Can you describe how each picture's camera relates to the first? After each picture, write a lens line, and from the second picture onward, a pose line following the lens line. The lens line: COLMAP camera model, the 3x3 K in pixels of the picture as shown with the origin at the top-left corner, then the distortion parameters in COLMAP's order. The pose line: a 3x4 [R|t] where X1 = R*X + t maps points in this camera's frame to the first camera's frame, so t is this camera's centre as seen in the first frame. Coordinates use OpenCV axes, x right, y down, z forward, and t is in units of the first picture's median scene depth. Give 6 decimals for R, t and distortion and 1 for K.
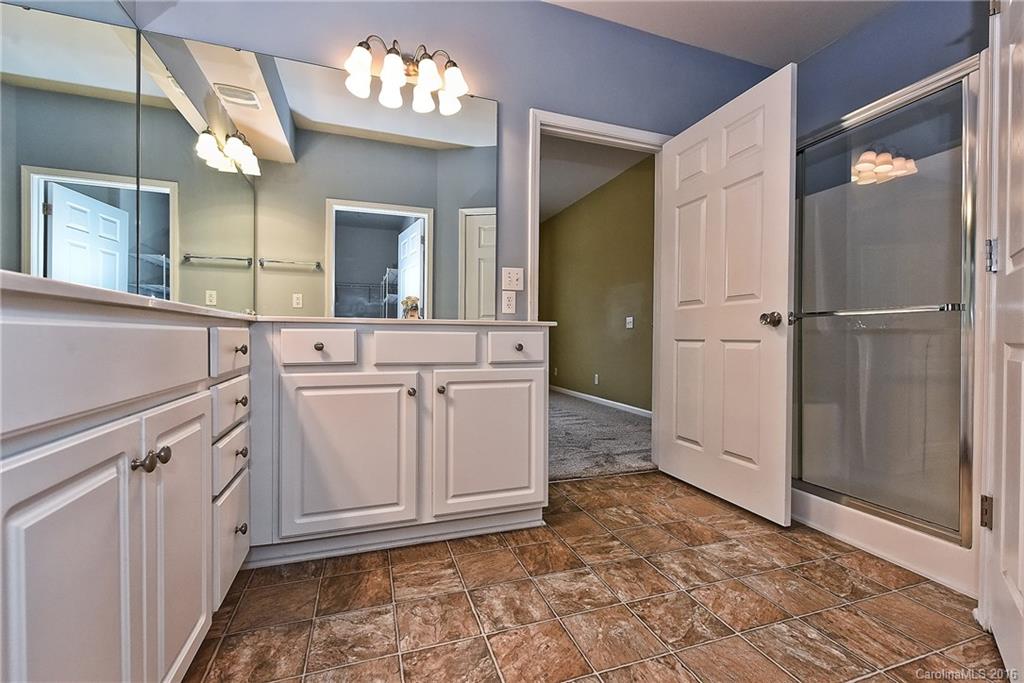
lens RADIAL K [[416.2, 0, 515.2], [0, 416.2, 340.9], [0, 0, 1]] dist [0.002656, -0.002767]
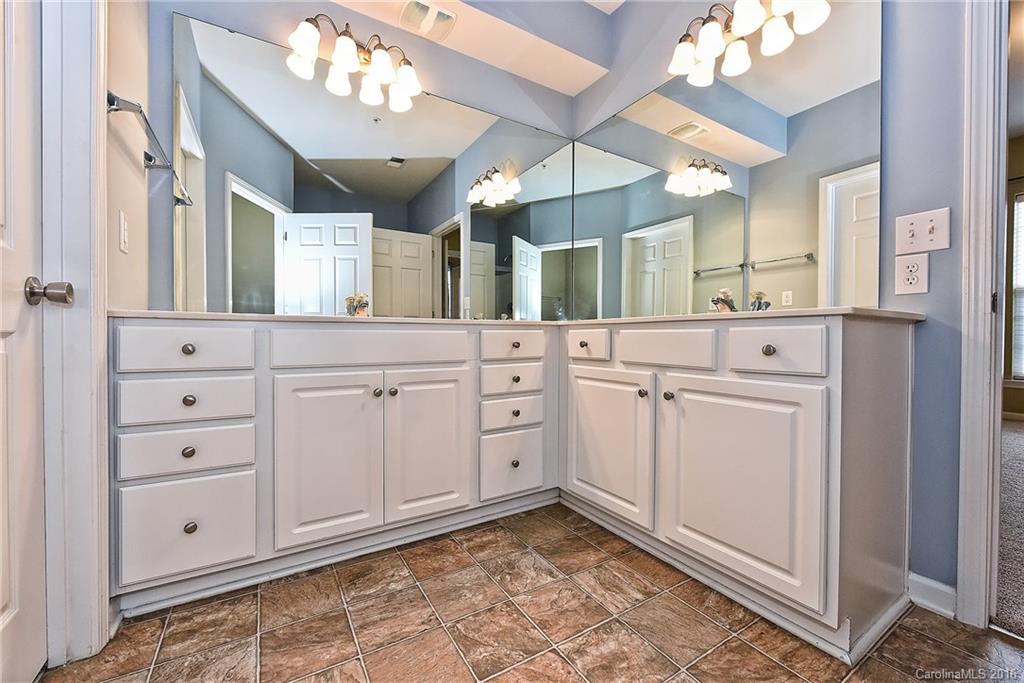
lens RADIAL K [[416.2, 0, 543.4], [0, 416.2, 340.1], [0, 0, 1]] dist [0.002656, -0.002767]
pose [[0.242402, 0.002598, -0.970173, 0.626785], [-0.006893, 0.999976, 0.000956, 0.001429], [0.970151, 0.006456, 0.242414, 0.547903]]
